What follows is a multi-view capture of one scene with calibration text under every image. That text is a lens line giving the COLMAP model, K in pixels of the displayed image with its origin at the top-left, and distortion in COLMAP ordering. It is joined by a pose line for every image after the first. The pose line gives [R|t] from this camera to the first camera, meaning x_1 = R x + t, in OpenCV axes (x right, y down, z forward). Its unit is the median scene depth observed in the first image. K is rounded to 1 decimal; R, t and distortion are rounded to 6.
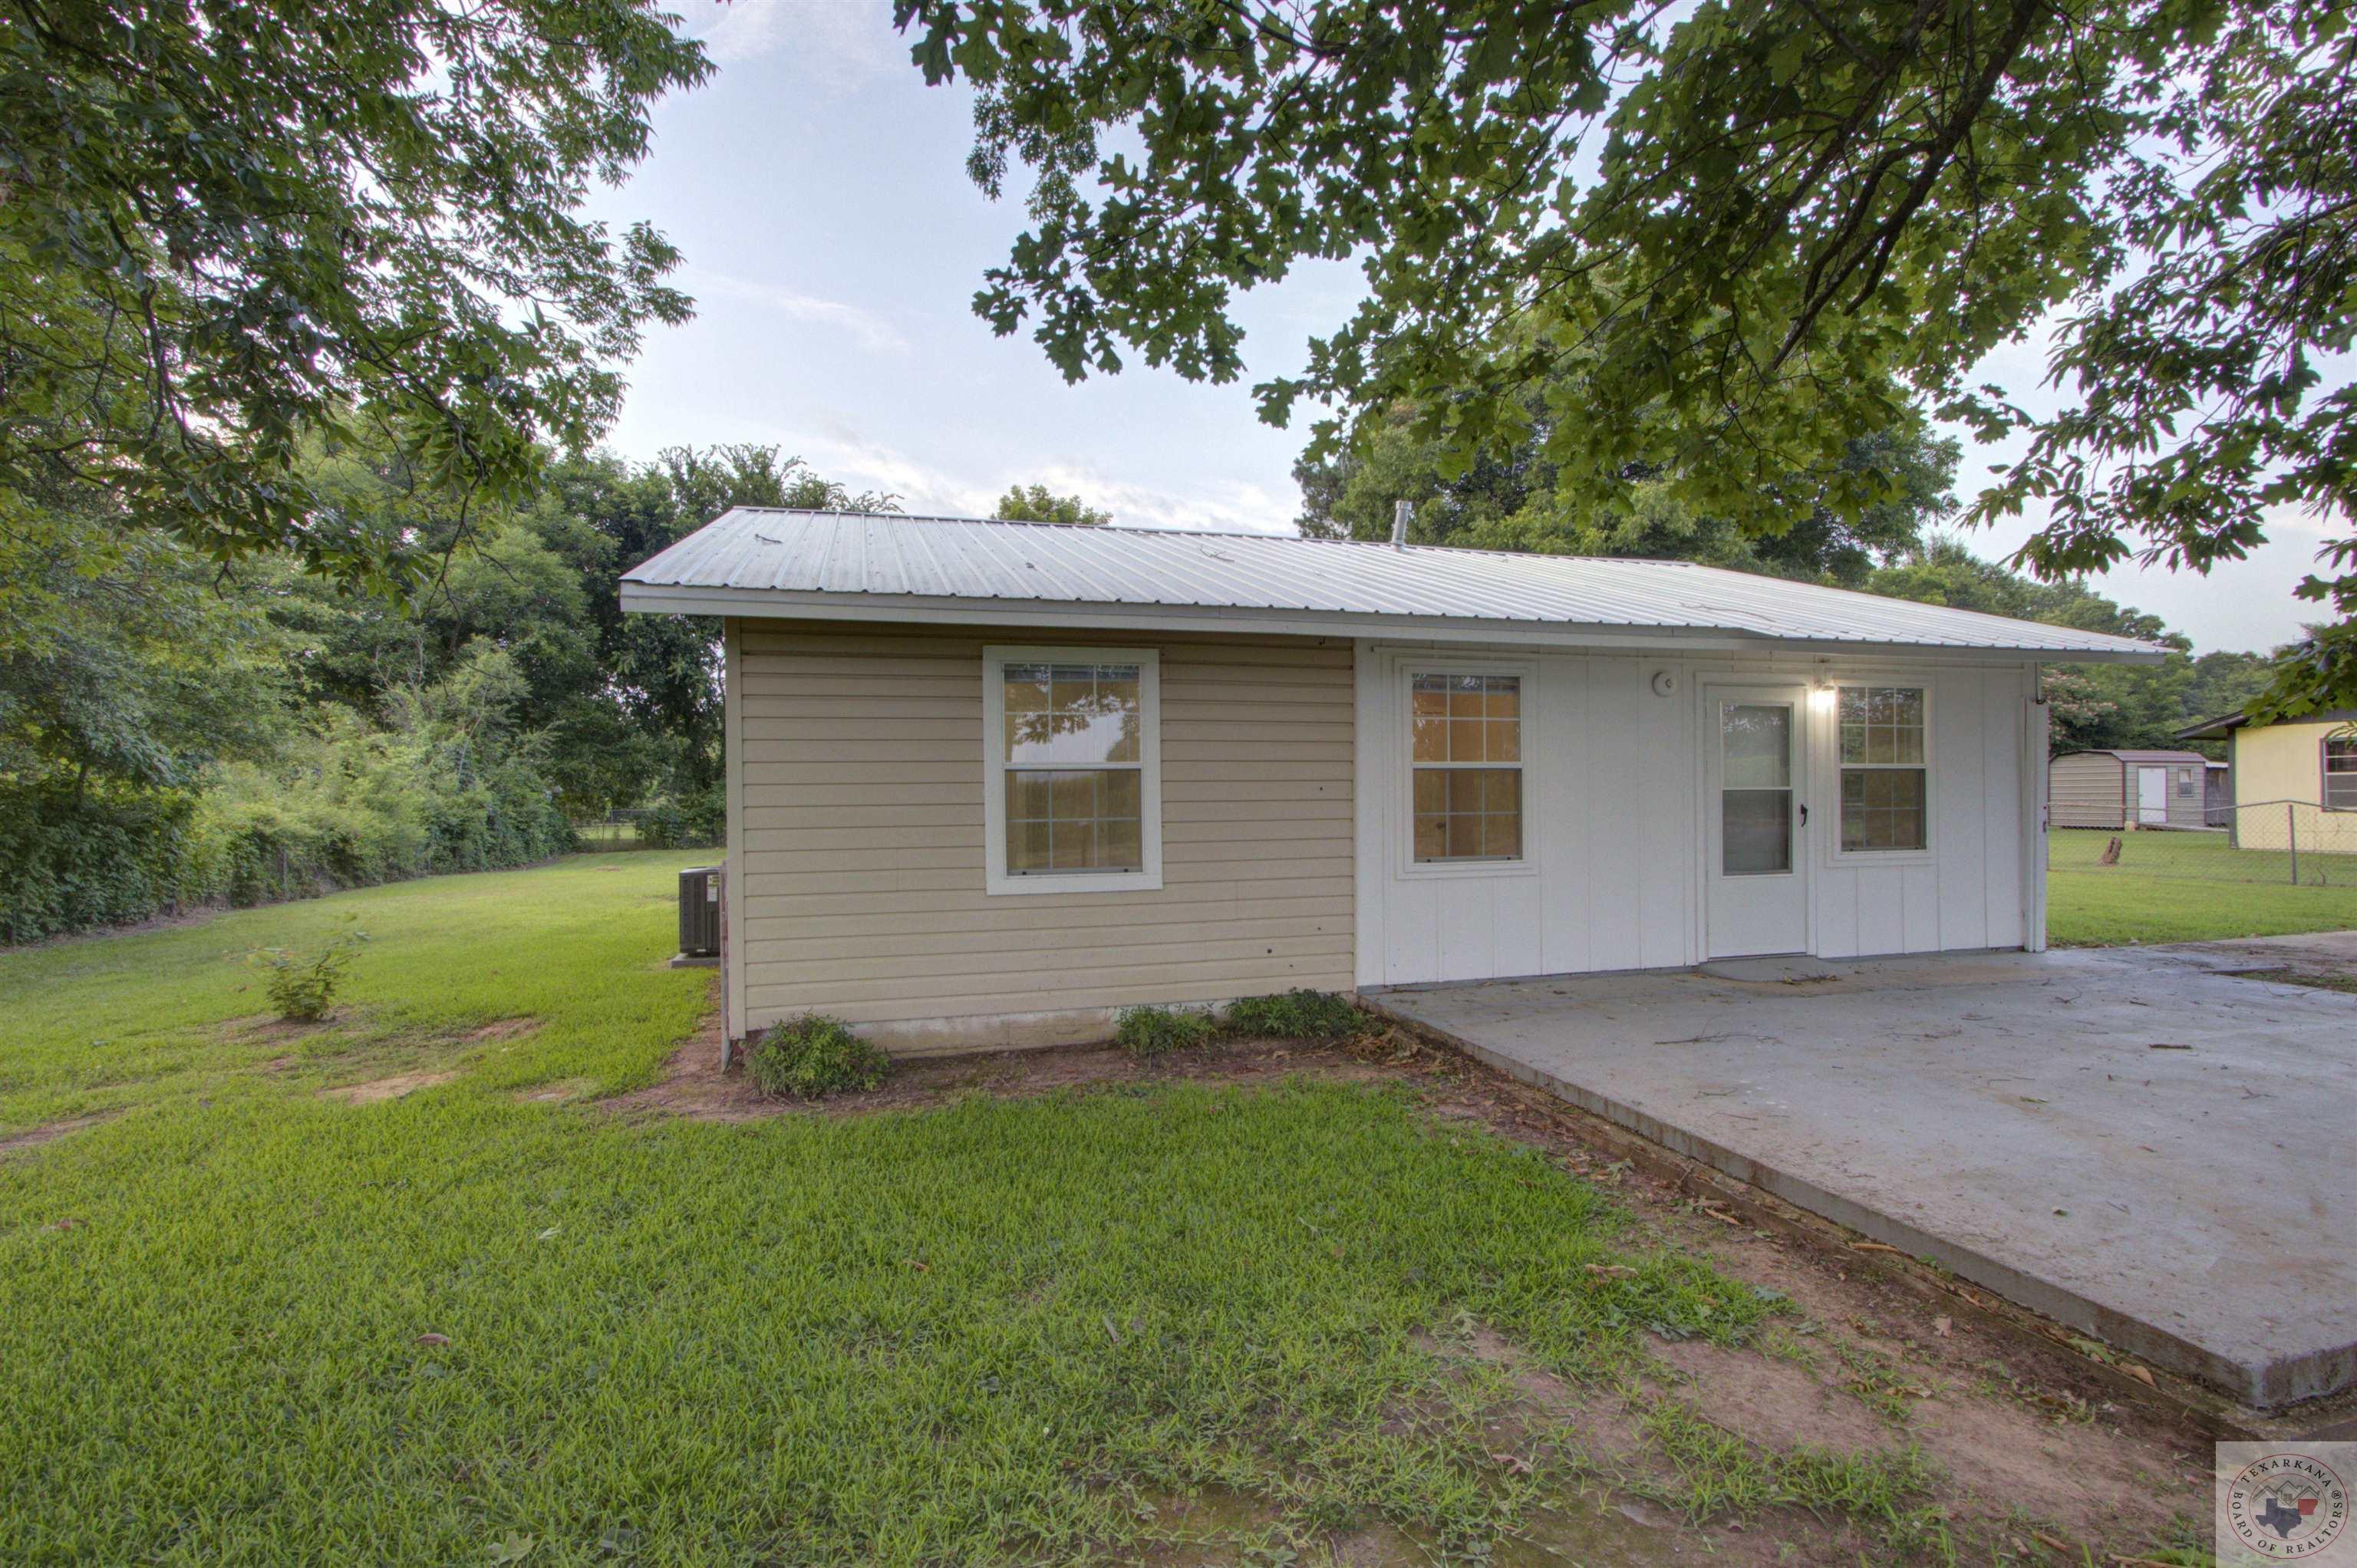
lens RADIAL K [[1084.9, 0, 1179.2], [0, 1084.9, 789.4], [0, 0, 1]] dist [0.004808, 0.004245]
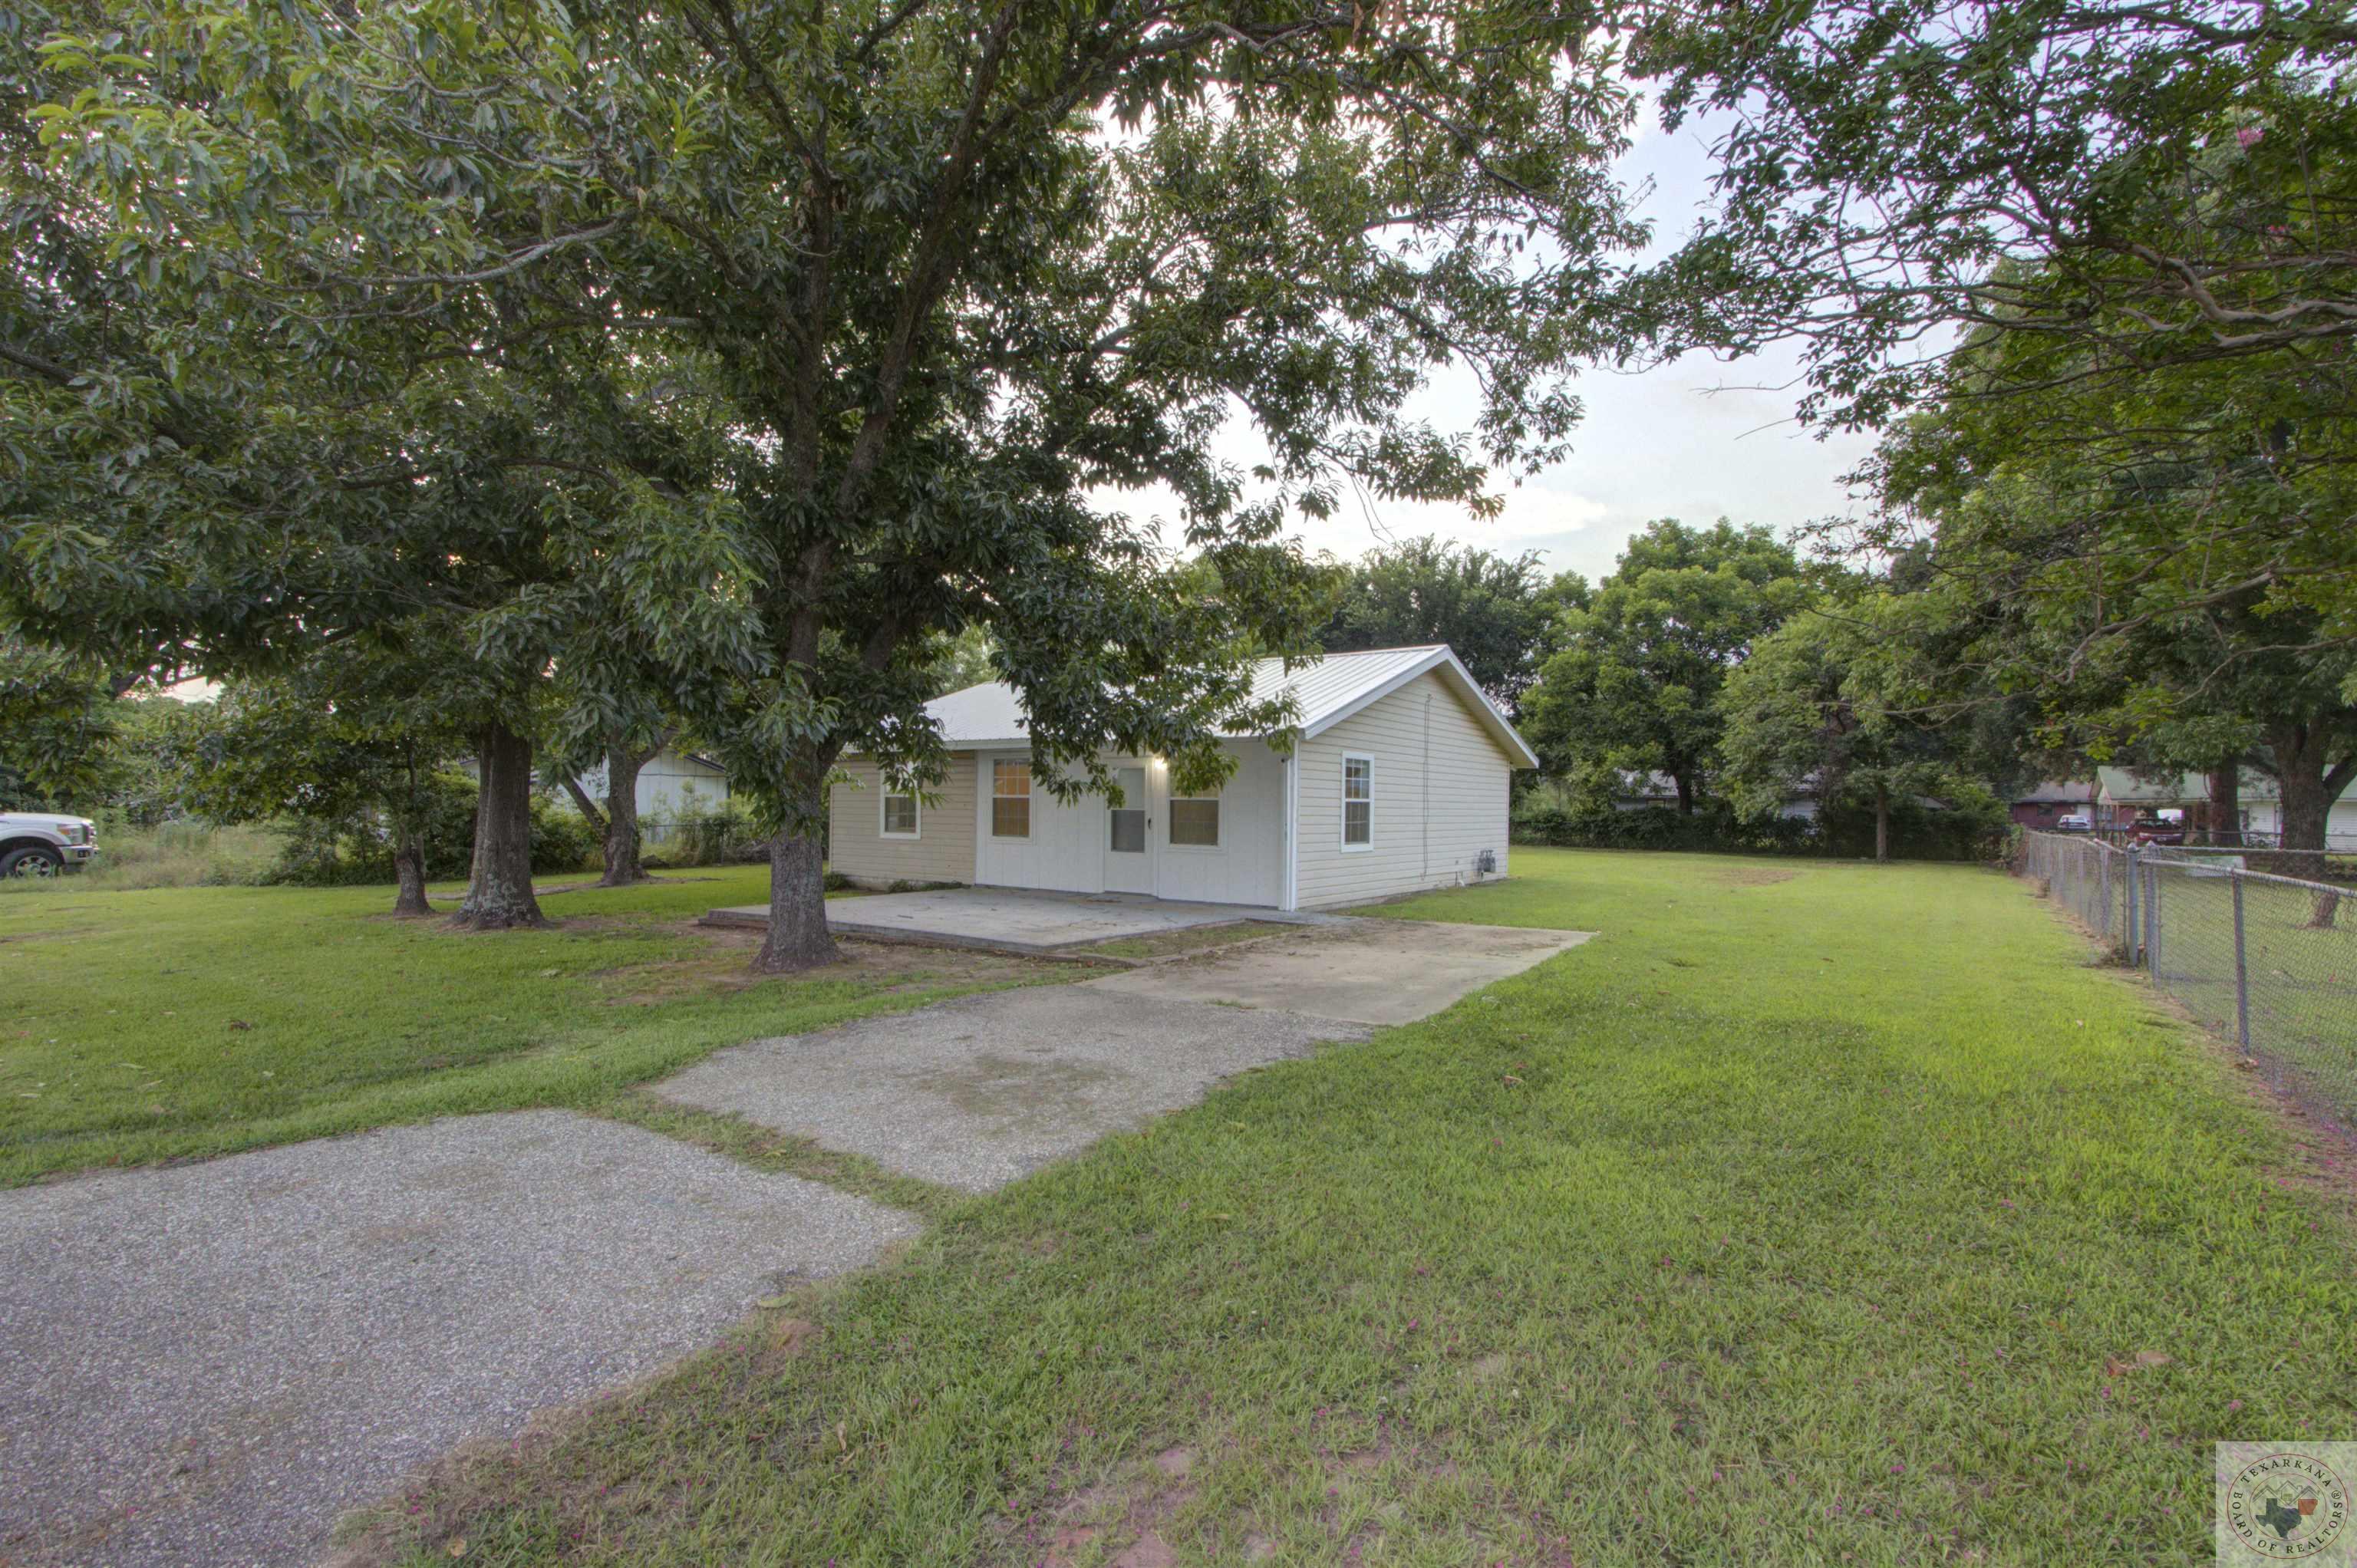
lens RADIAL K [[1084.9, 0, 1184.3], [0, 1084.9, 778.0], [0, 0, 1]] dist [0.004808, 0.004245]
pose [[0.610183, 0.002470, -0.792257, 2.195234], [-0.012648, 0.999898, -0.006624, -0.046567], [0.792159, 0.014062, 0.610152, -0.132204]]
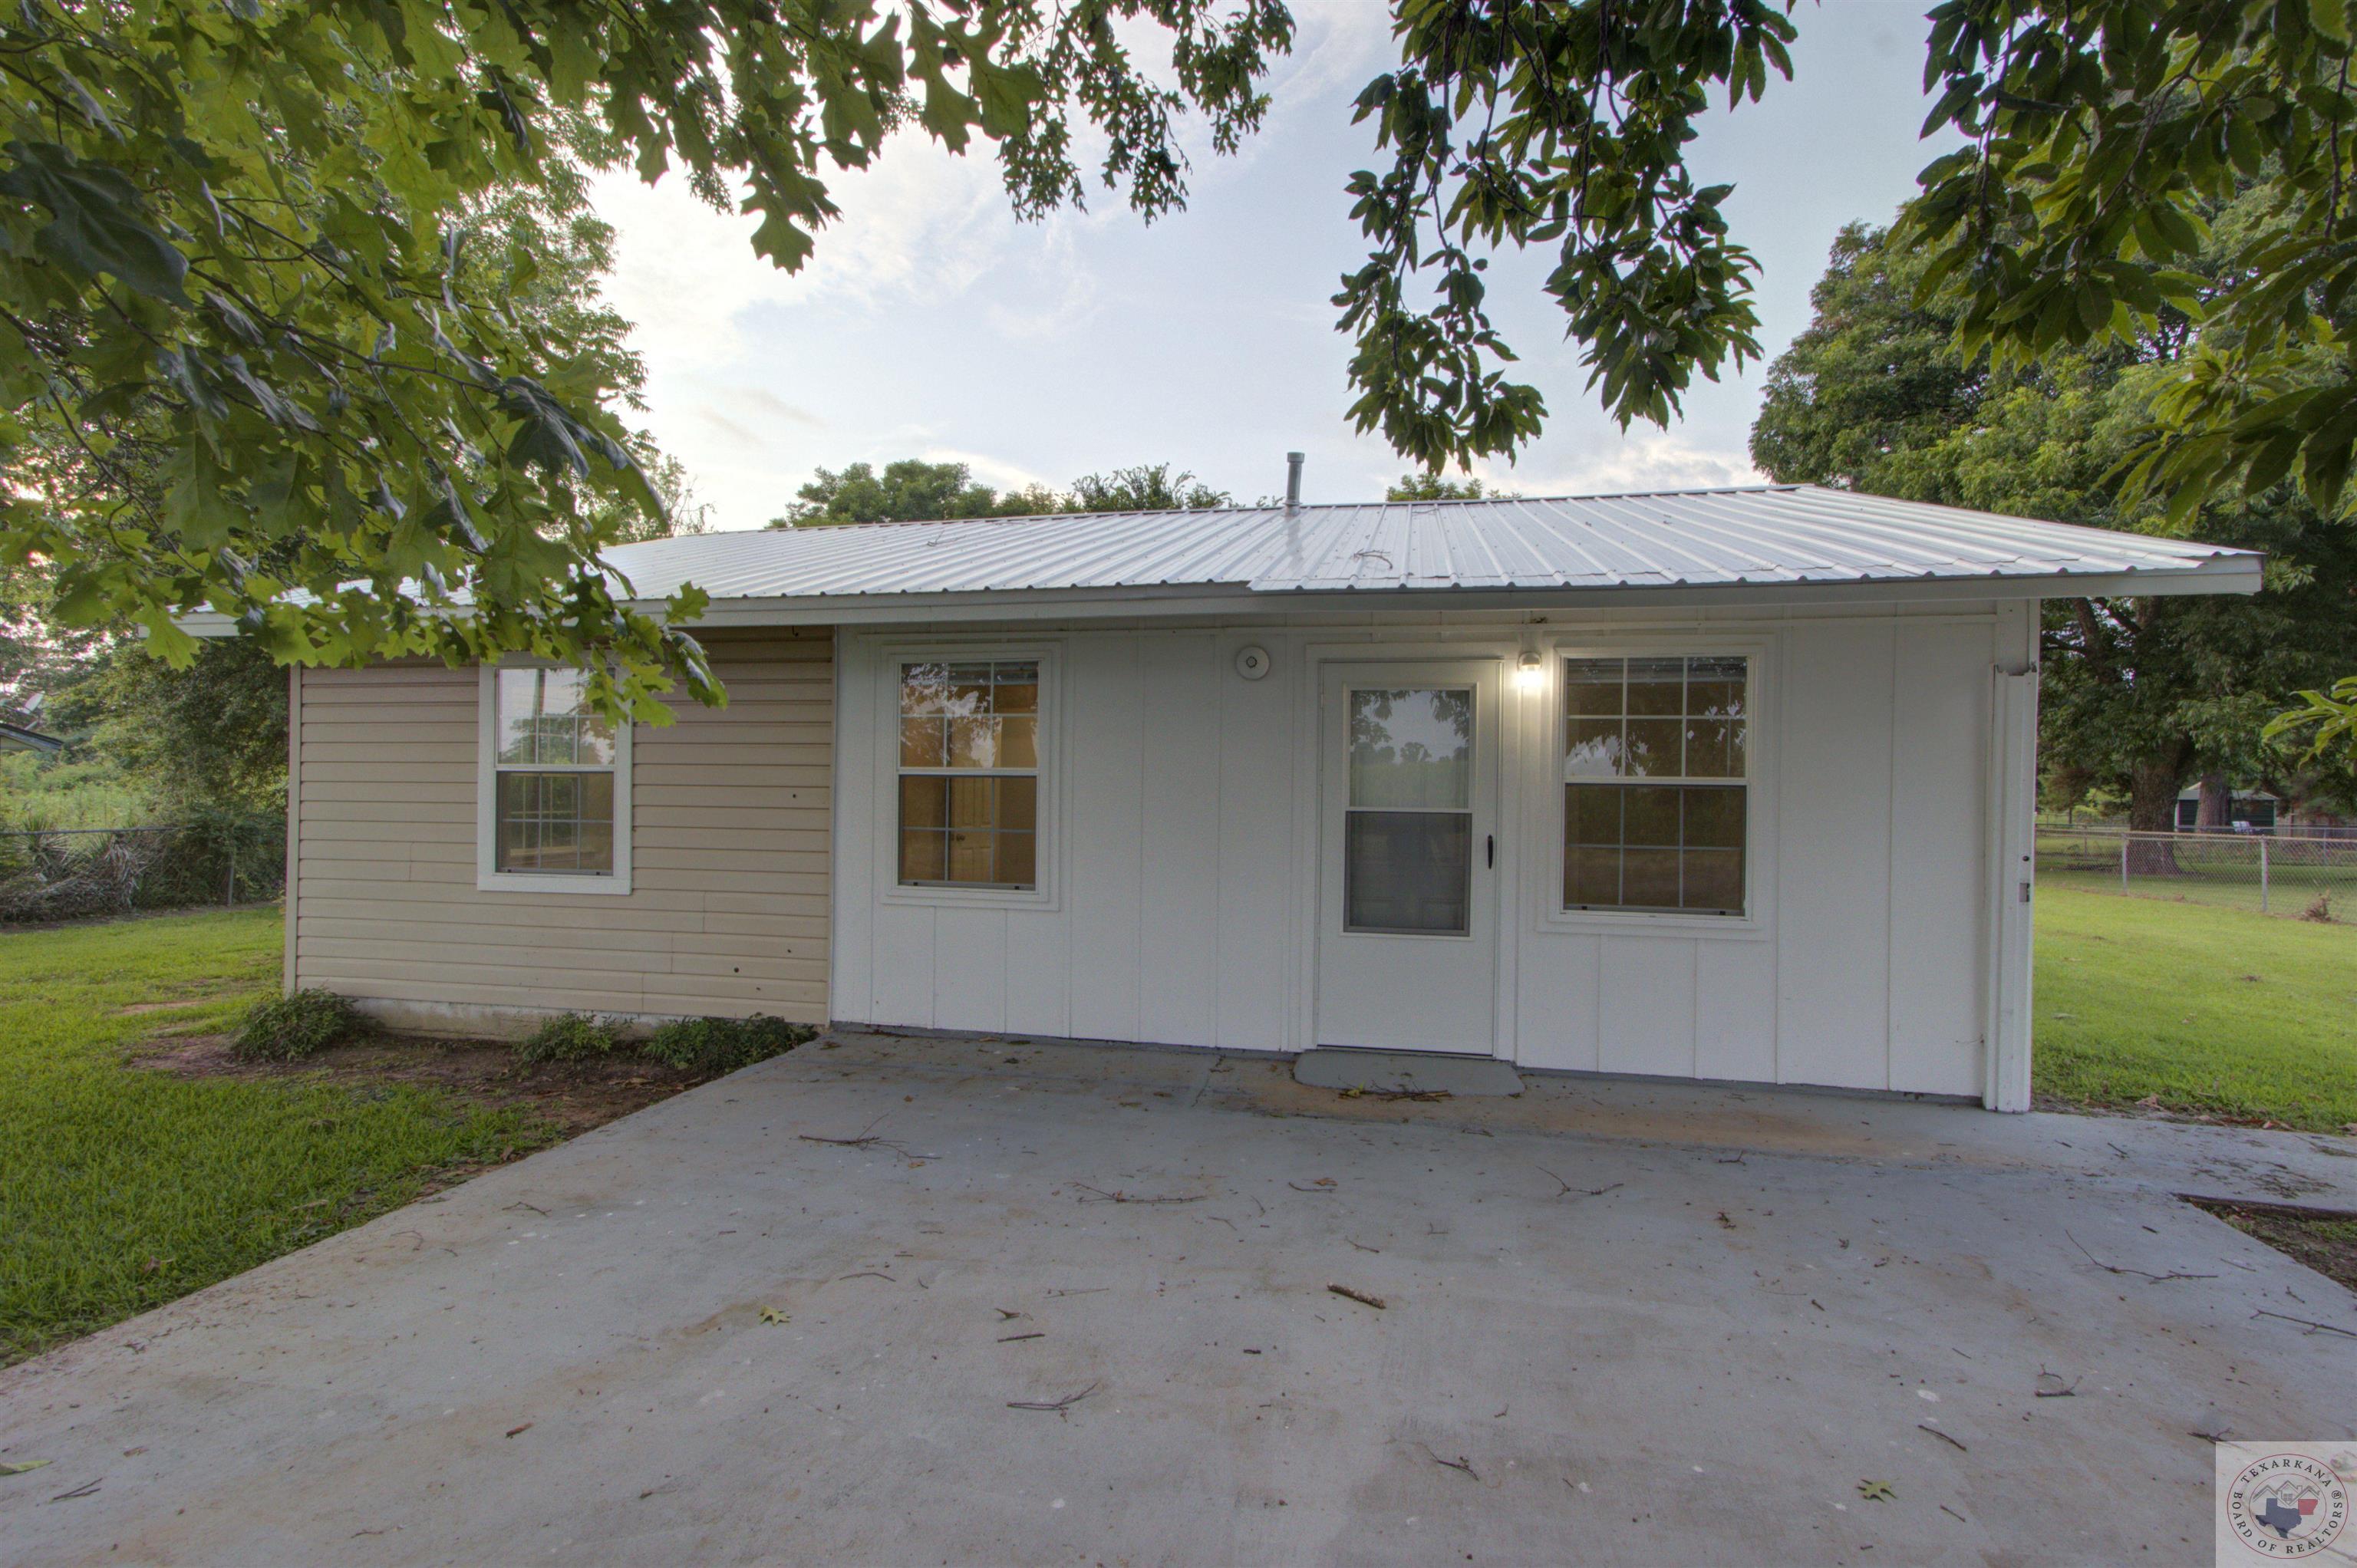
lens RADIAL K [[1084.9, 0, 1185.3], [0, 1084.9, 781.5], [0, 0, 1]] dist [0.004808, 0.004245]
pose [[0.876713, 0.016561, -0.480729, 0.751565], [-0.018334, 0.999831, 0.001008, -0.016838], [0.480665, 0.007930, 0.876868, 0.328612]]
